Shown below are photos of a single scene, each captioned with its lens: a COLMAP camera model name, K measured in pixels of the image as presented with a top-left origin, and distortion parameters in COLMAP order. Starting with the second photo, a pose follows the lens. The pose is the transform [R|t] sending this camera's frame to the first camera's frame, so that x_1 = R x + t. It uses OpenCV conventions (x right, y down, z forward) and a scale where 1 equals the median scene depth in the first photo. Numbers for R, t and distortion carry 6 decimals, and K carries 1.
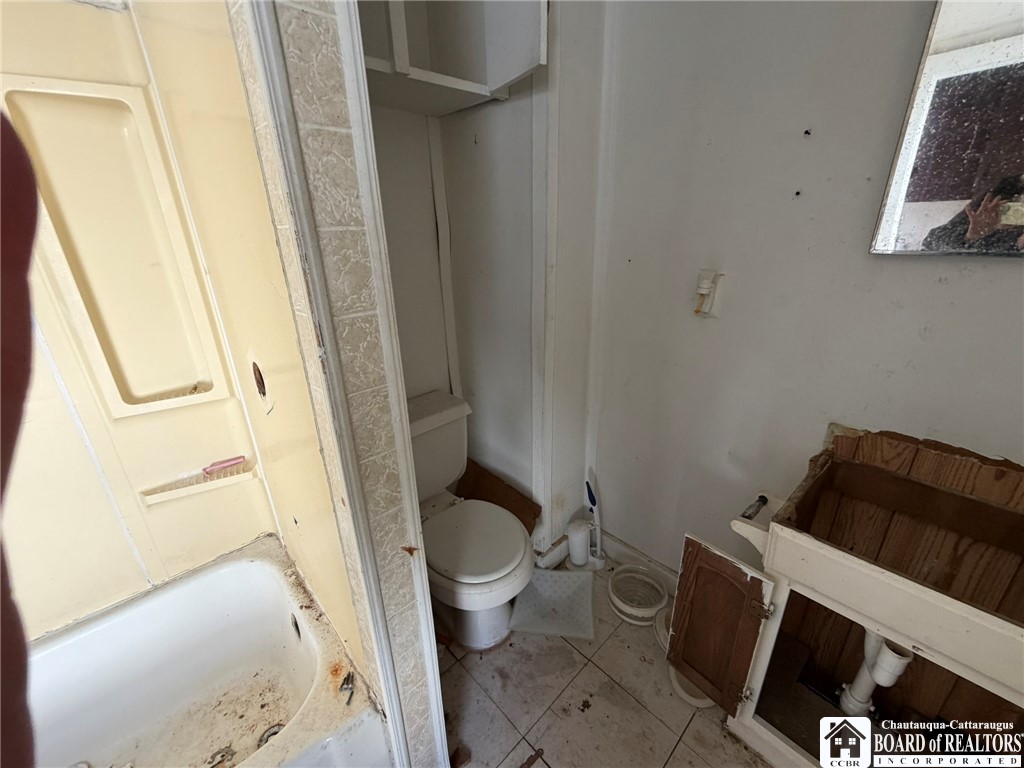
lens RADIAL K [[406.9, 0, 511.0], [0, 406.9, 381.0], [0, 0, 1]] dist [0.000914, -0.001167]
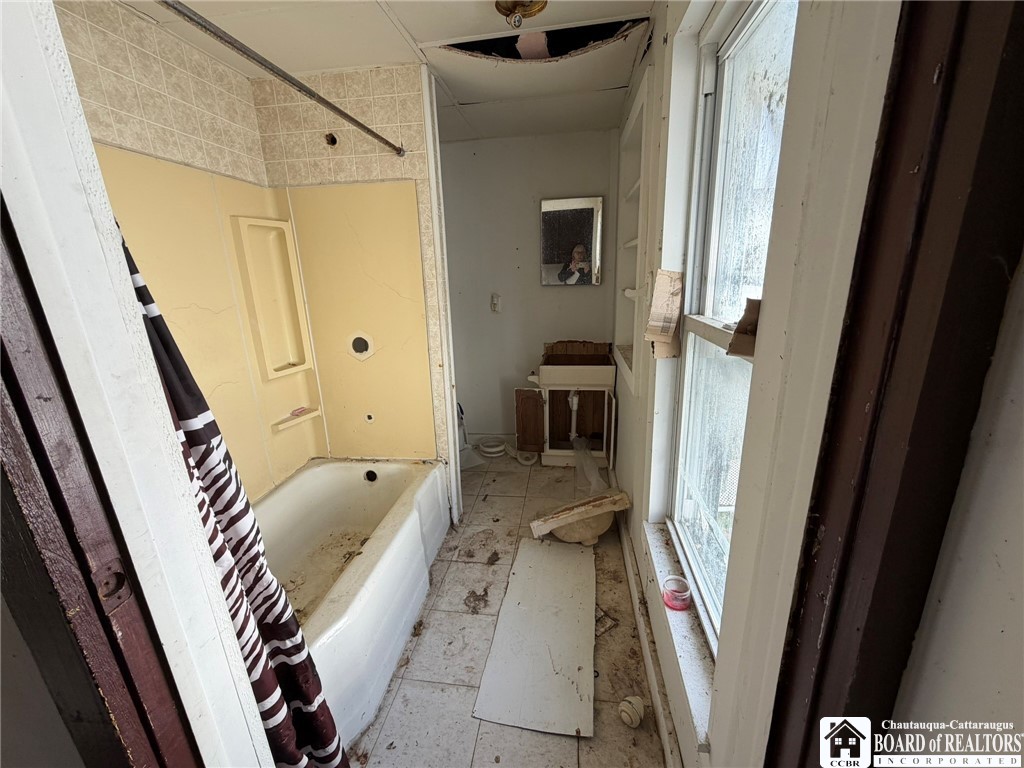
lens RADIAL K [[406.9, 0, 512.1], [0, 406.9, 384.5], [0, 0, 1]] dist [0.000914, -0.001167]
pose [[0.779422, -0.171692, 0.602514, -1.109165], [0.233323, 0.972082, -0.024827, 0.380790], [-0.581431, 0.159932, 0.797722, -1.053179]]
